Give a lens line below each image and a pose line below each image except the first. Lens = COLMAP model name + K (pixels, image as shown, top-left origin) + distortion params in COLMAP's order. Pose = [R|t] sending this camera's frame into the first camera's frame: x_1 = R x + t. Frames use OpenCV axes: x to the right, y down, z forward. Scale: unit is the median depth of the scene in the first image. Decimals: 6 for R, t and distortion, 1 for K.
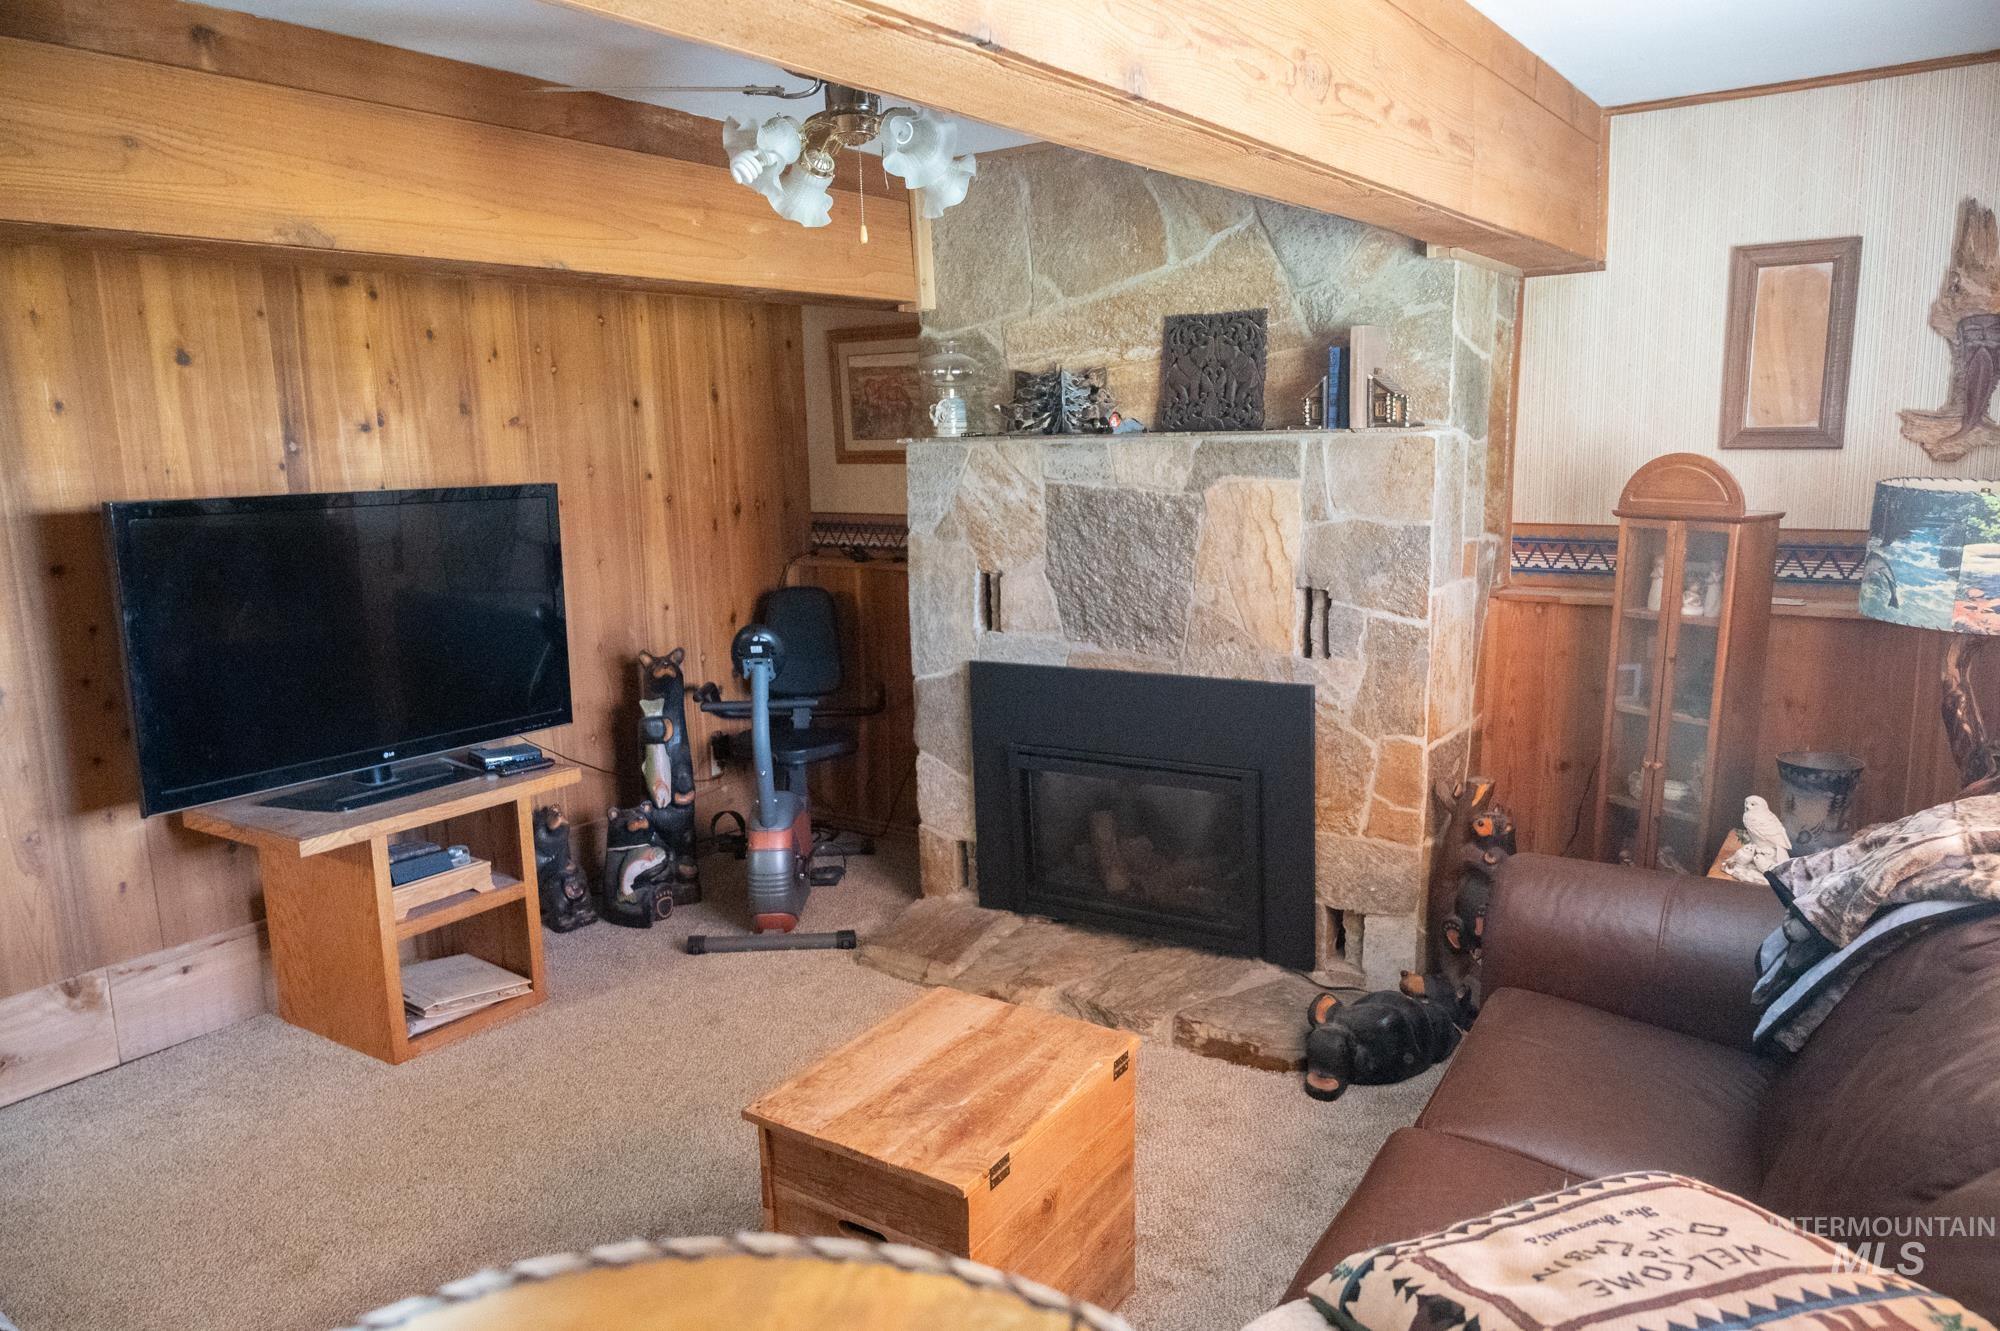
lens RADIAL K [[1339.0, 0, 996.6], [0, 1339.0, 673.5], [0, 0, 1]] dist [-0.004454, 0.003136]
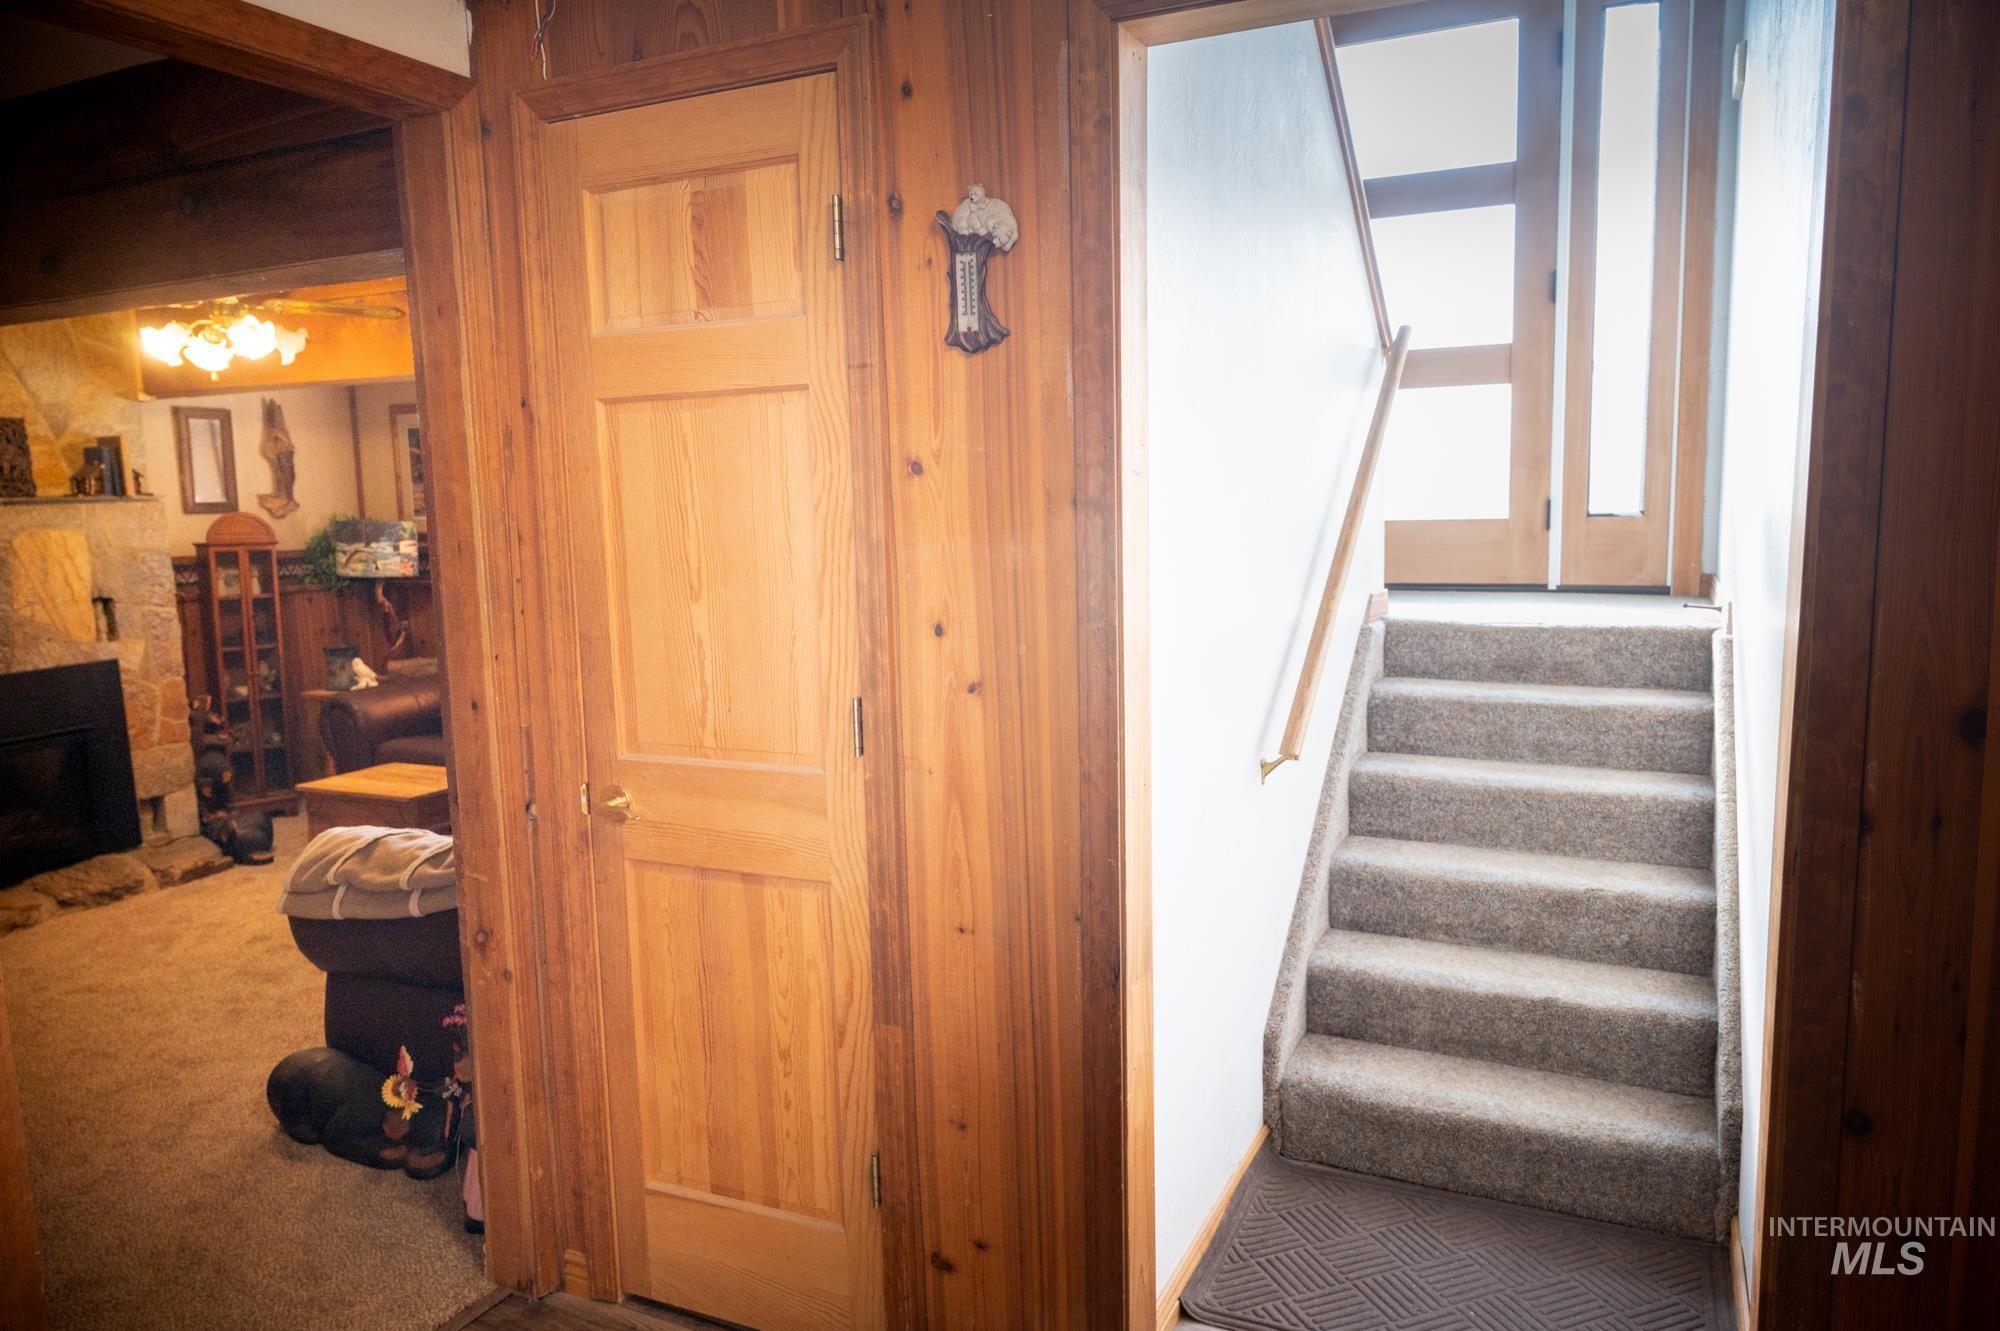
lens RADIAL K [[1339.0, 0, 1013.3], [0, 1339.0, 664.6], [0, 0, 1]] dist [-0.004454, 0.003136]
pose [[-0.161362, -0.100518, 0.981763, -1.417346], [0.204405, 0.969824, 0.132892, 0.021478], [-0.965495, 0.222121, -0.135946, 0.190016]]
